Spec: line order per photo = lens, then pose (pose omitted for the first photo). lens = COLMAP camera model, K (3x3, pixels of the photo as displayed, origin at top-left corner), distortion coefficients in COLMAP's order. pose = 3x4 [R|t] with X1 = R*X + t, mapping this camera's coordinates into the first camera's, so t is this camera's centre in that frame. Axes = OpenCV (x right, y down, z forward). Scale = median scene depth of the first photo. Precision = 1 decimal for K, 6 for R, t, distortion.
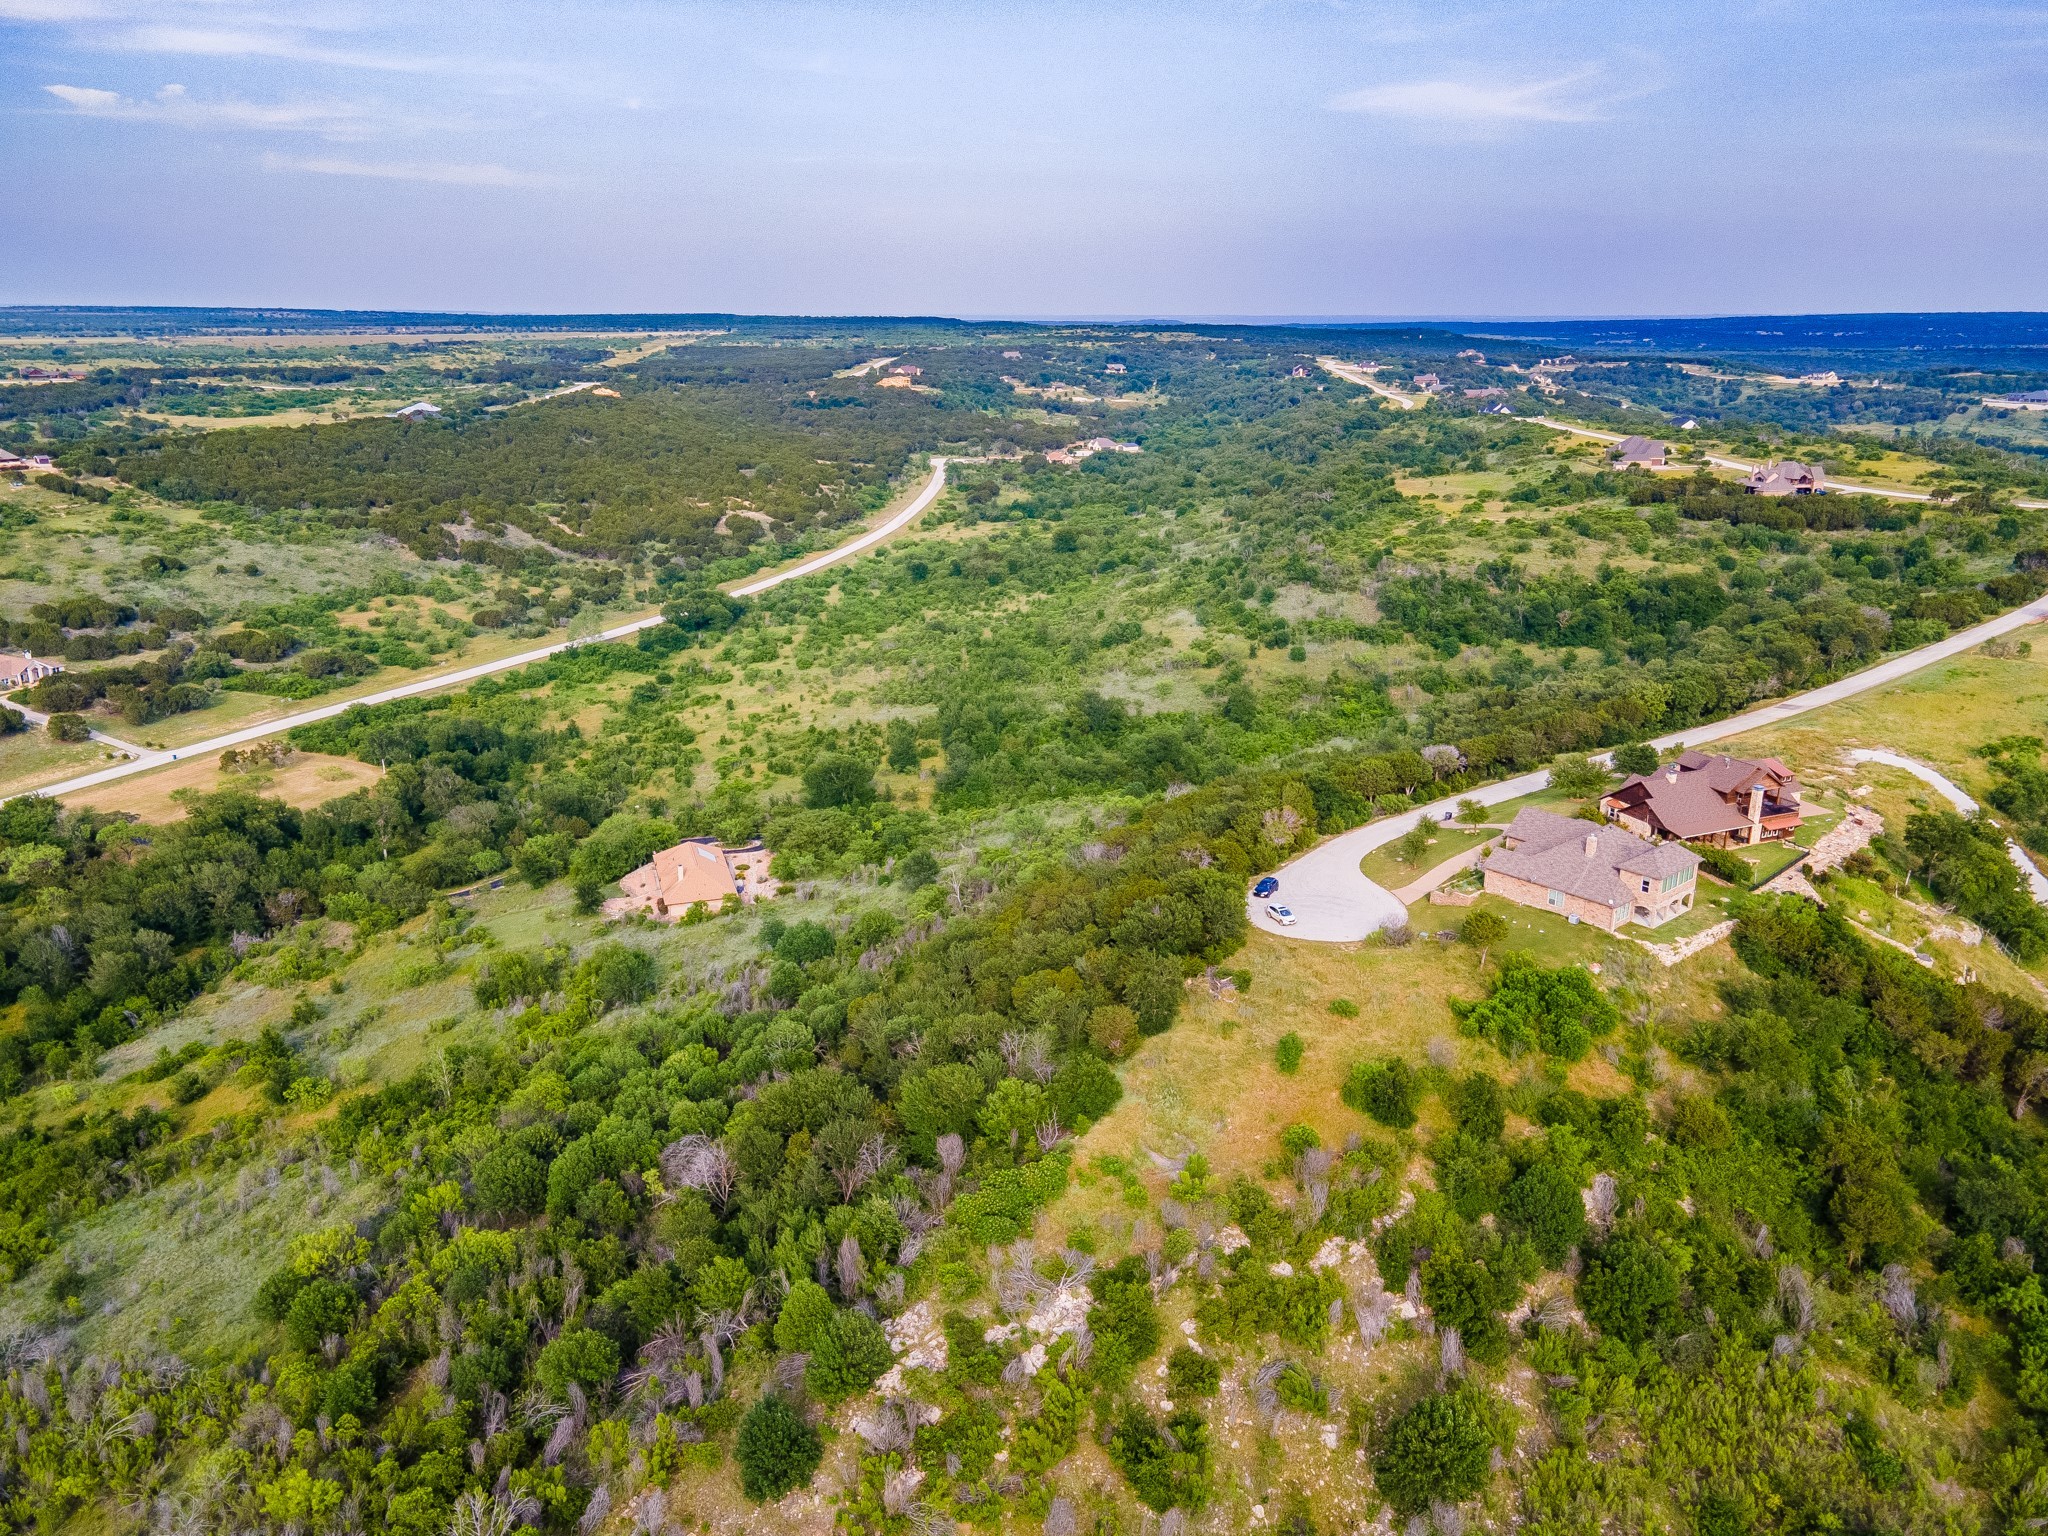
lens RADIAL K [[1490.4, 0, 1019.6], [0, 1490.4, 770.3], [0, 0, 1]] dist [0.022200, 0.045291]
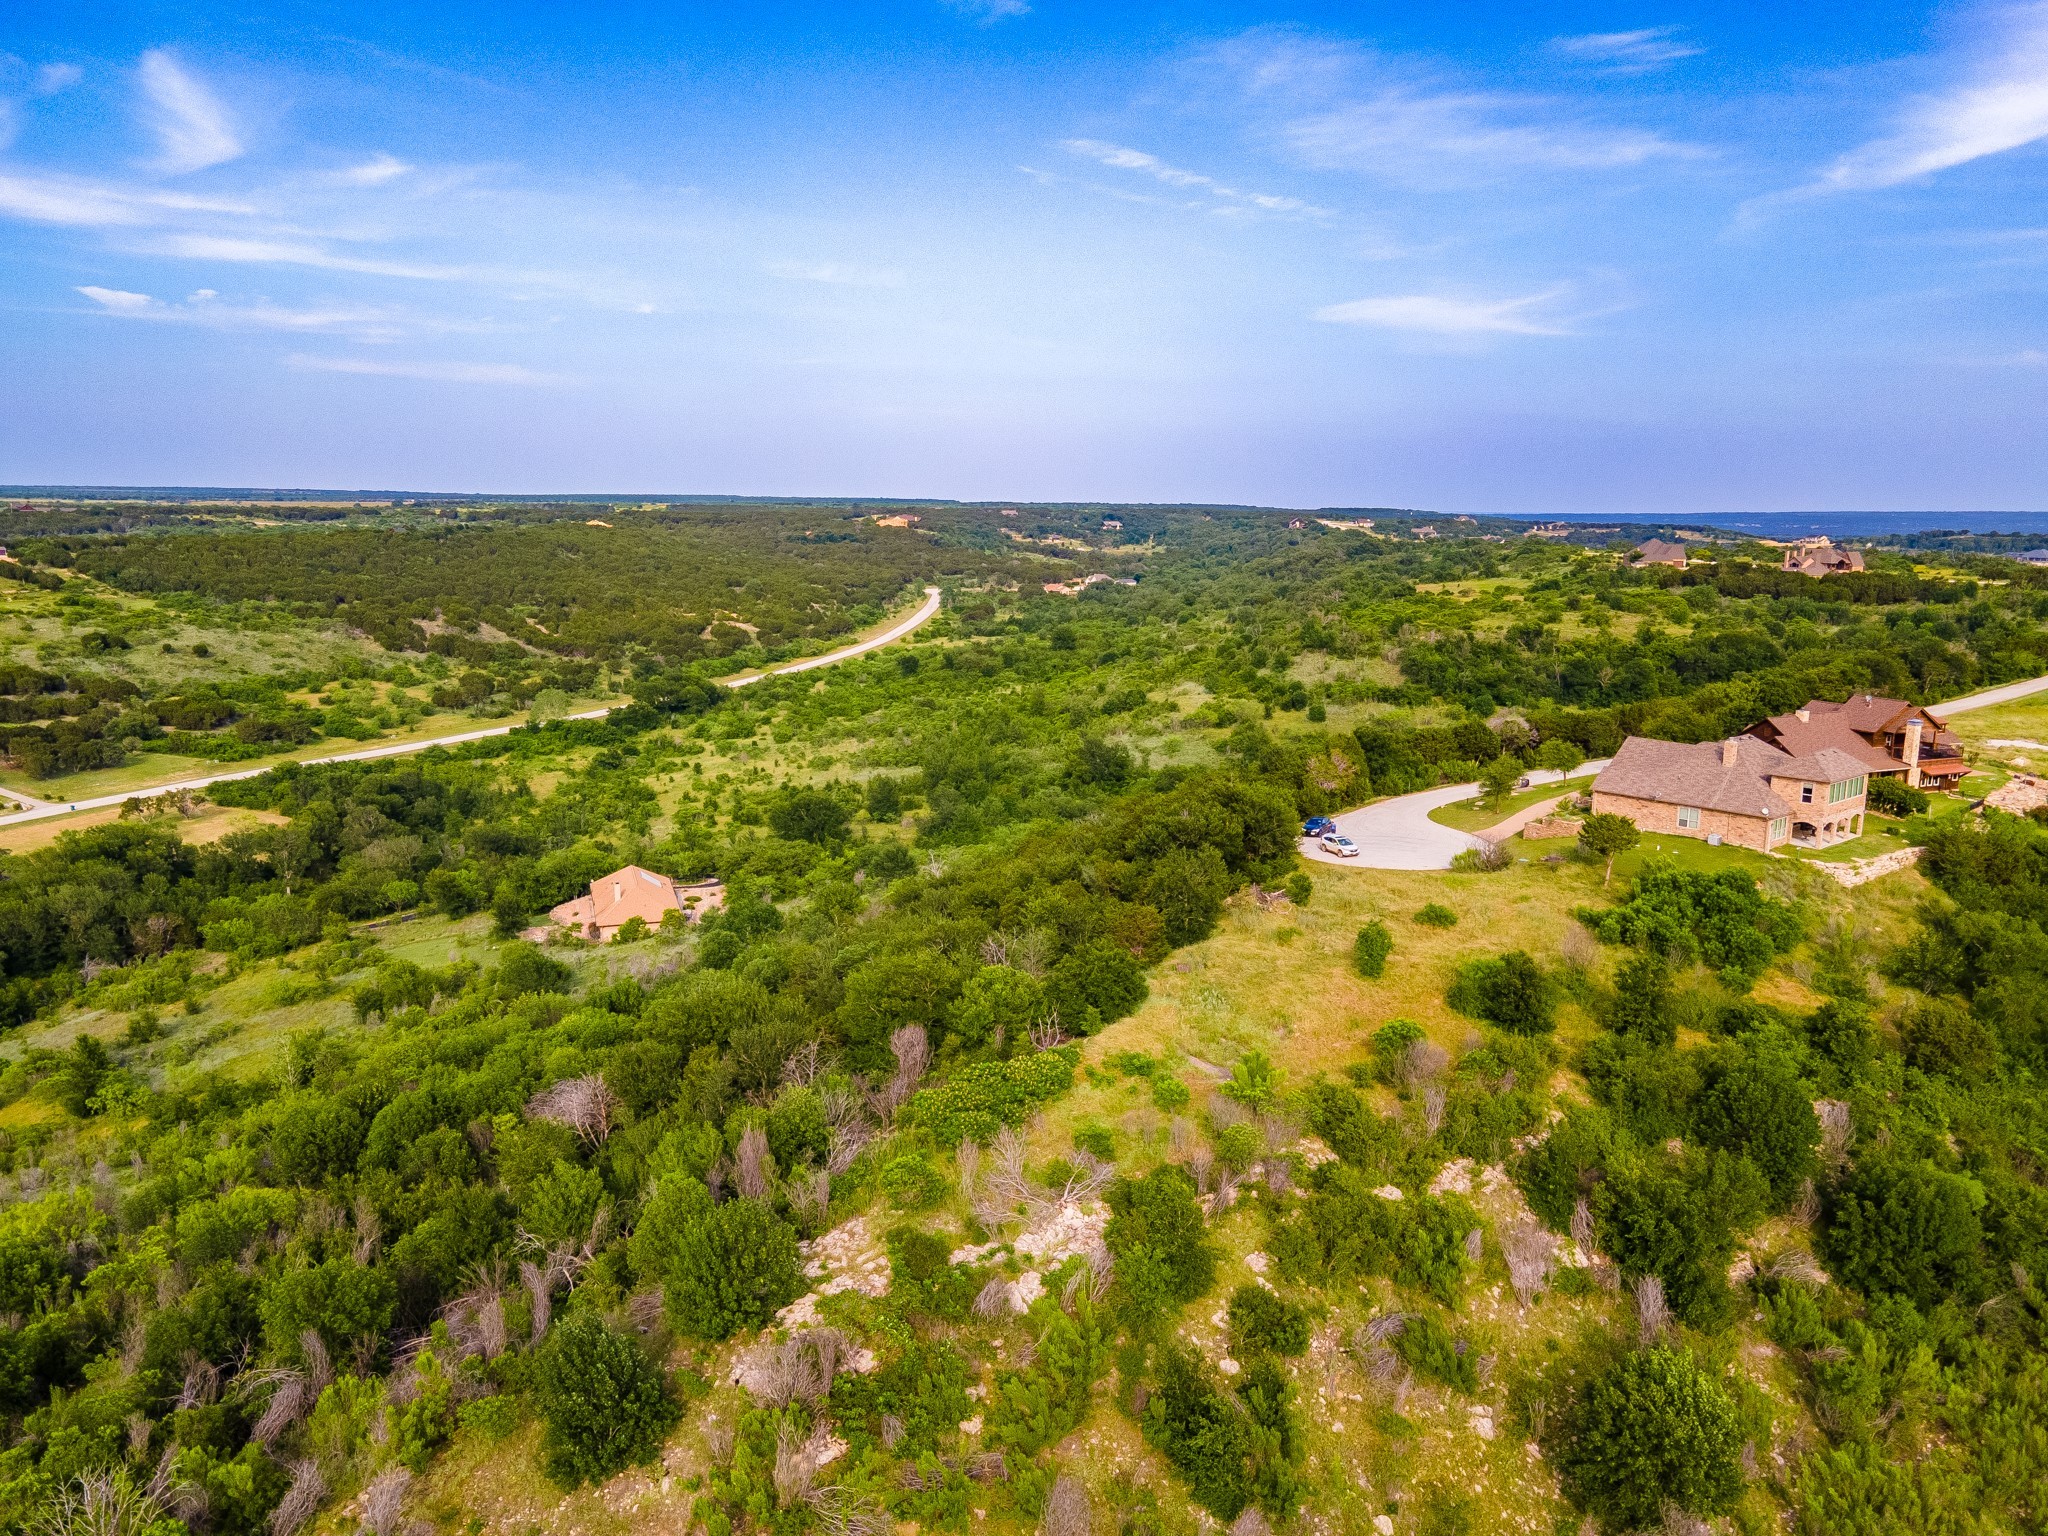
lens RADIAL K [[1490.4, 0, 1019.6], [0, 1490.4, 770.3], [0, 0, 1]] dist [0.022200, 0.045291]
pose [[0.999962, 0.008243, 0.002732, 0.002555], [-0.007845, 0.992390, -0.122884, 0.162295], [-0.003724, 0.122858, 0.992417, 0.214196]]
